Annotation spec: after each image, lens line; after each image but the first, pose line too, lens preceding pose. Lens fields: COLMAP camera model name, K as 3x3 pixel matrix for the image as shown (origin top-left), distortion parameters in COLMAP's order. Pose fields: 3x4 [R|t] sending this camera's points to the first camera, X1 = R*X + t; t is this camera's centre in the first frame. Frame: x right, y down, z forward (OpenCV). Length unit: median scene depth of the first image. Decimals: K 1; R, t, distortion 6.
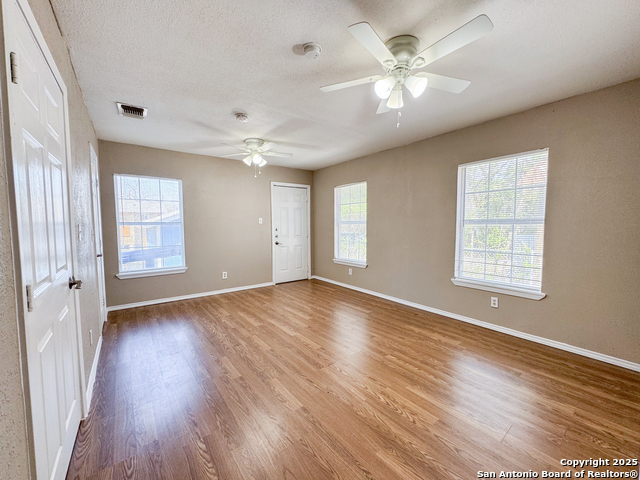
lens RADIAL K [[262.3, 0, 320.0], [0, 262.3, 240.0], [0, 0, 1]] dist [0.023218, -0.000008]
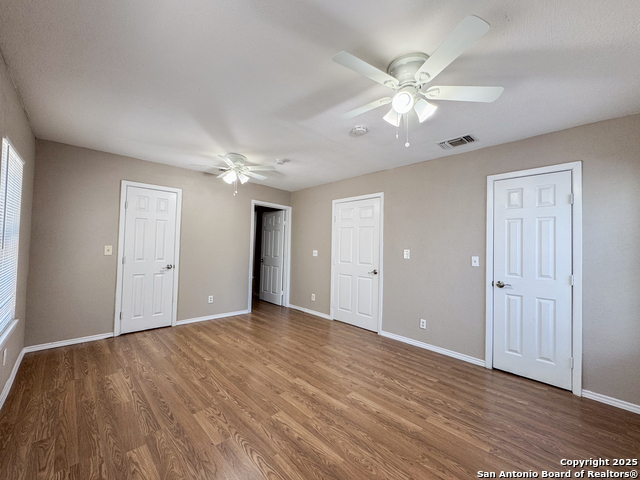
lens RADIAL K [[262.3, 0, 320.0], [0, 262.3, 240.0], [0, 0, 1]] dist [0.023218, -0.000008]
pose [[-0.993057, -0.020973, -0.115747, -0.067609], [-0.025790, 0.998856, 0.040273, -0.122675], [0.114770, 0.042979, -0.992462, 1.836438]]
